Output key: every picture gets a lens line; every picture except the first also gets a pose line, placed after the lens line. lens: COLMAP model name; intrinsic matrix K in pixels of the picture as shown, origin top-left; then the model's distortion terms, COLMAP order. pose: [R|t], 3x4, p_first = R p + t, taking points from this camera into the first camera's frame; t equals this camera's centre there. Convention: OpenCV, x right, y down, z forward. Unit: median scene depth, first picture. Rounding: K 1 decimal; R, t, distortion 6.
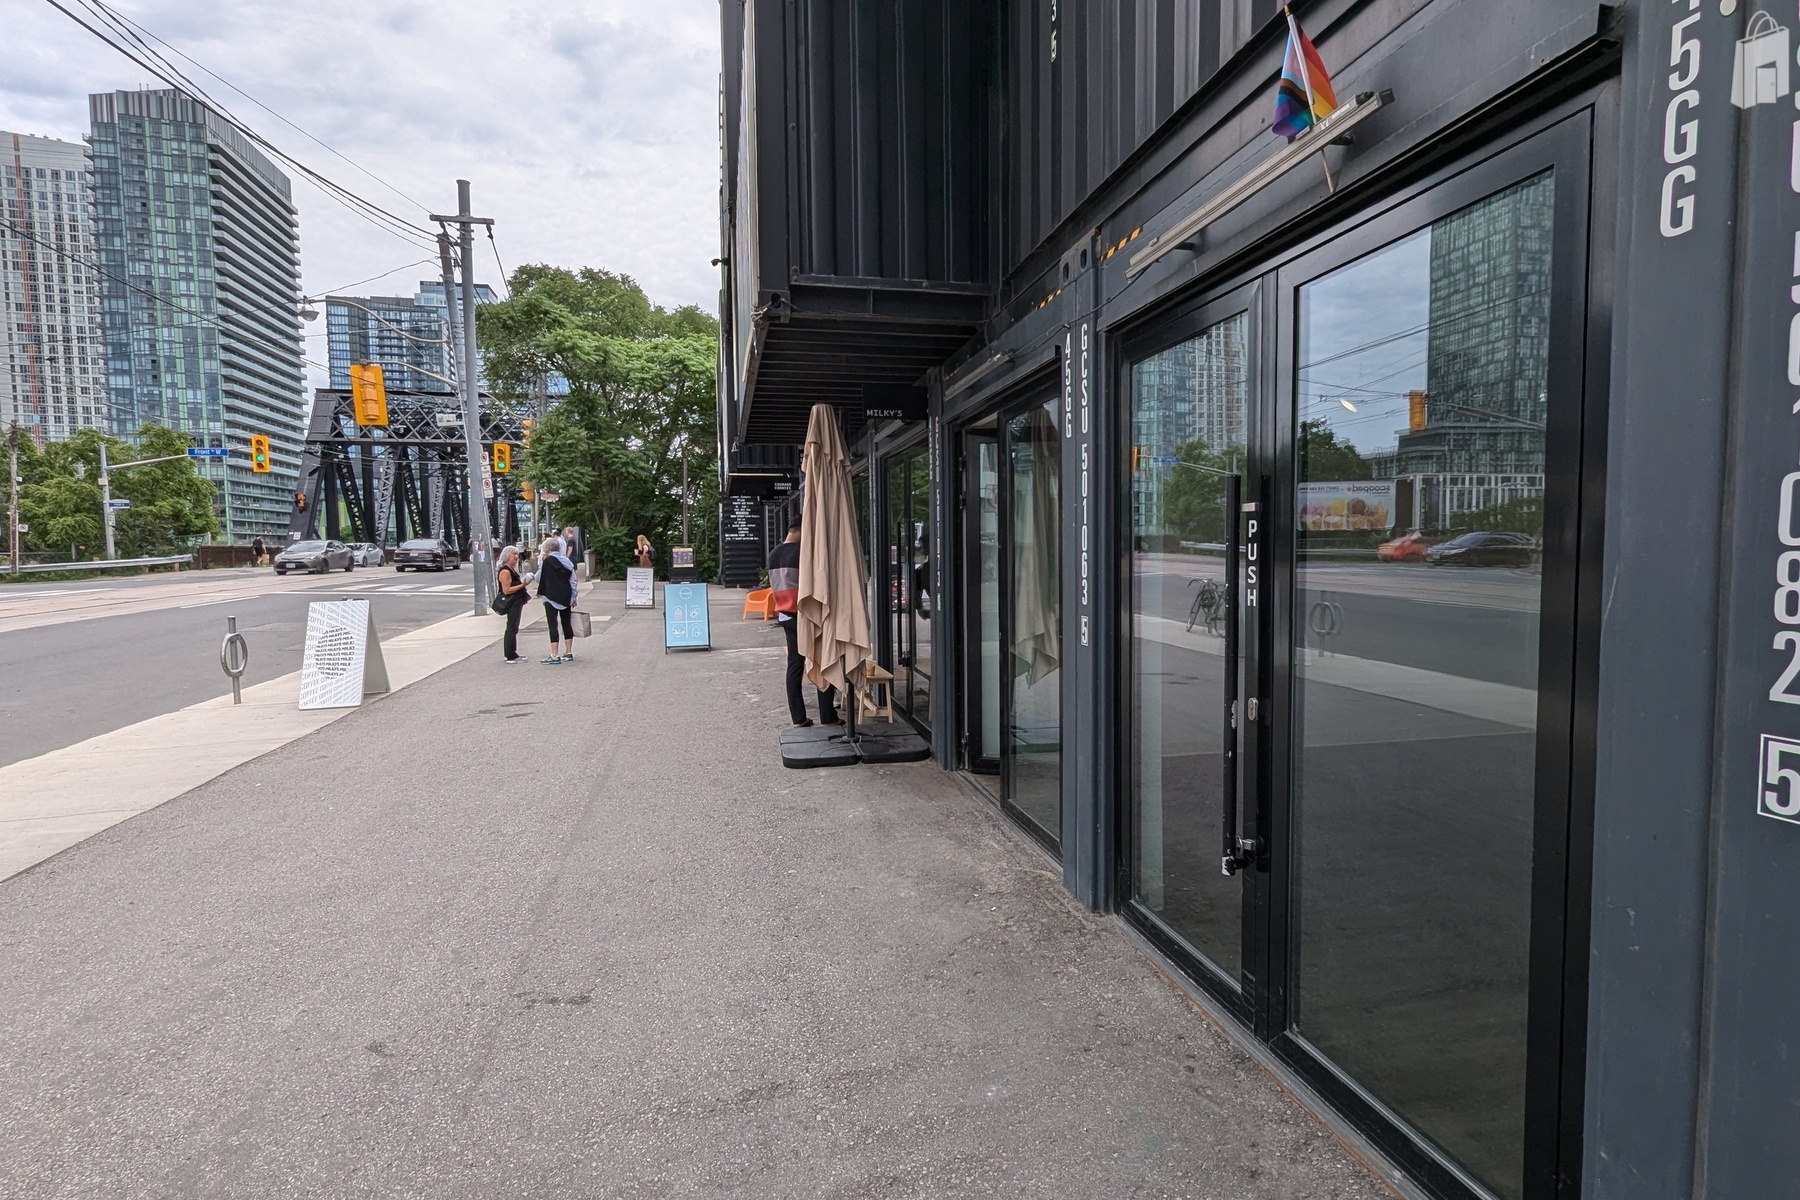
lens RADIAL K [[863.9, 0, 896.0], [0, 863.9, 601.1], [0, 0, 1]] dist [0.001172, -0.000009]
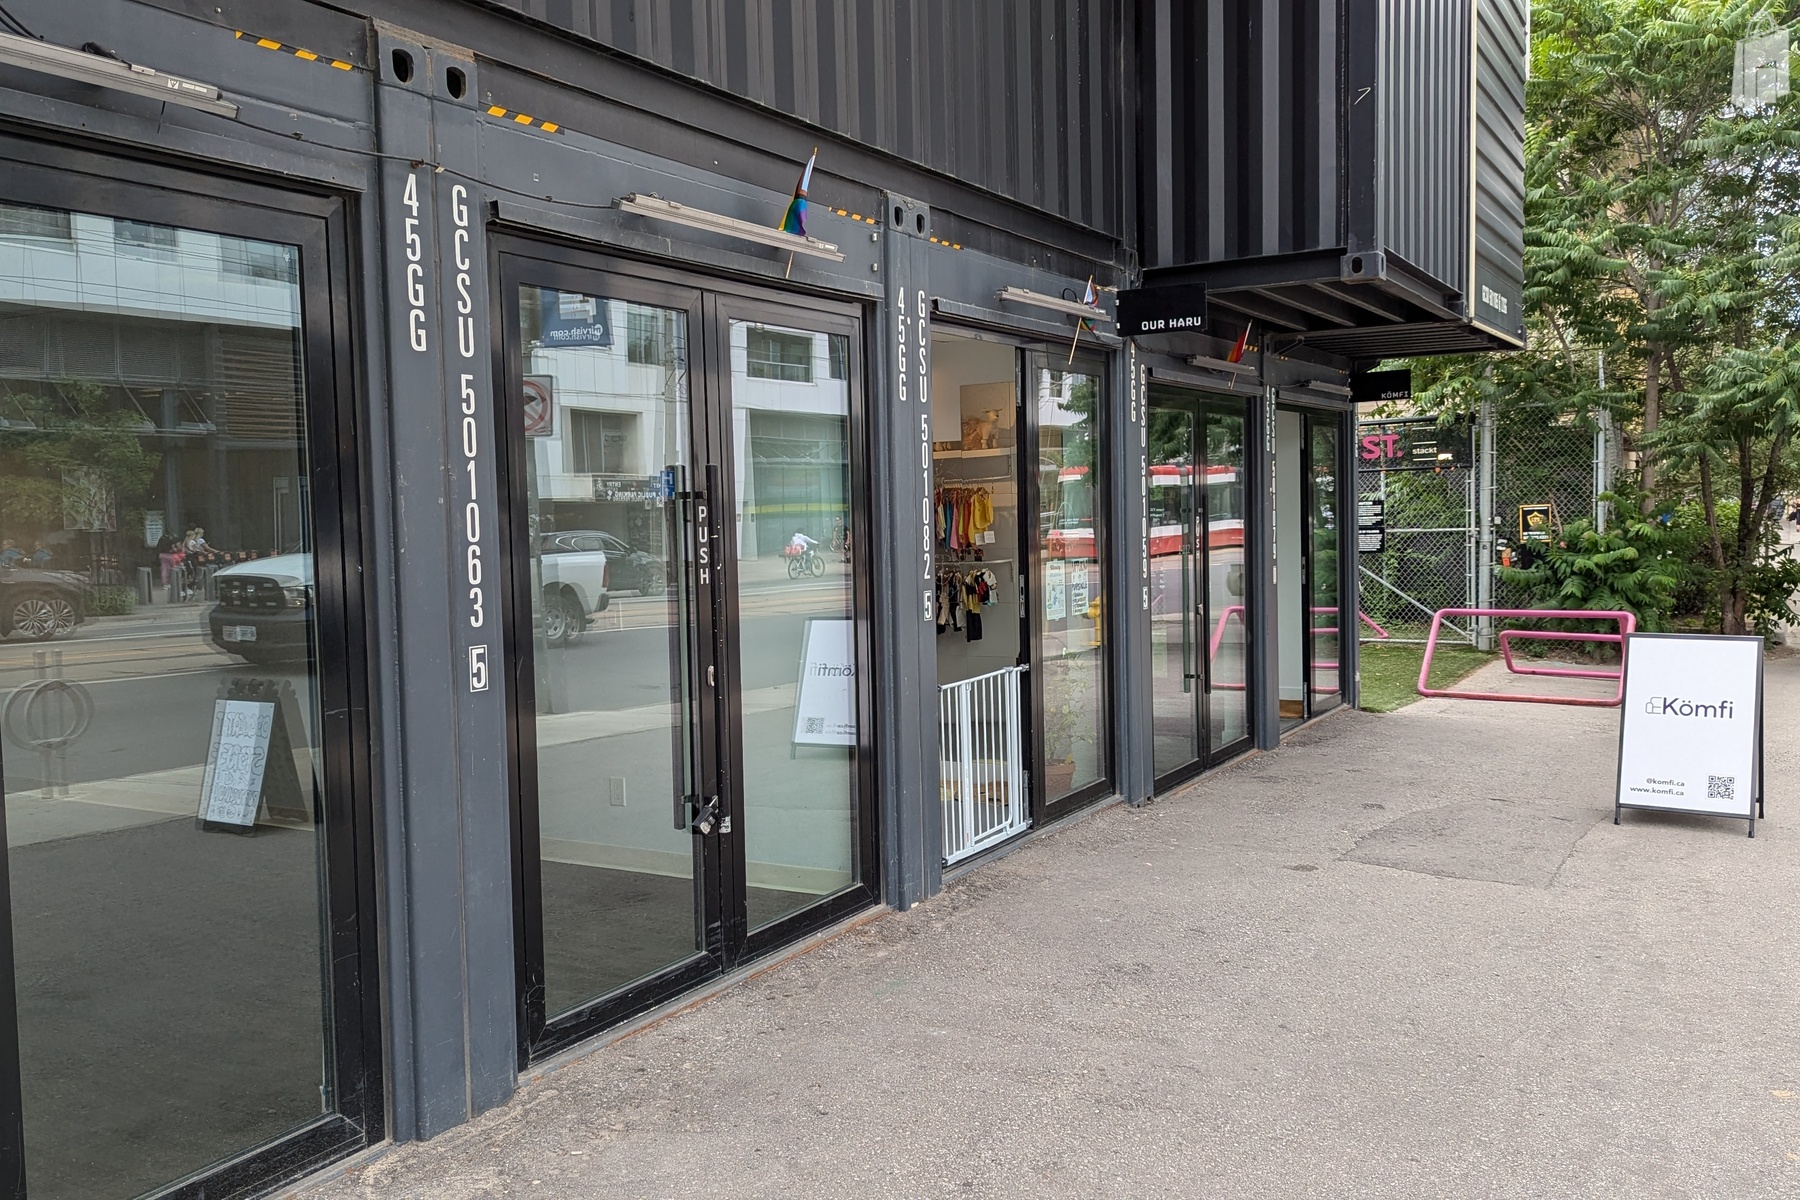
lens RADIAL K [[1585.1, 0, 895.9], [0, 1585.1, 599.0], [0, 0, 1]] dist [0.047286, -0.038825]
pose [[-0.746213, -0.005637, 0.665683, -0.798043], [0.073686, 0.993120, 0.091009, -0.101367], [-0.661616, 0.116963, -0.740664, 1.680716]]
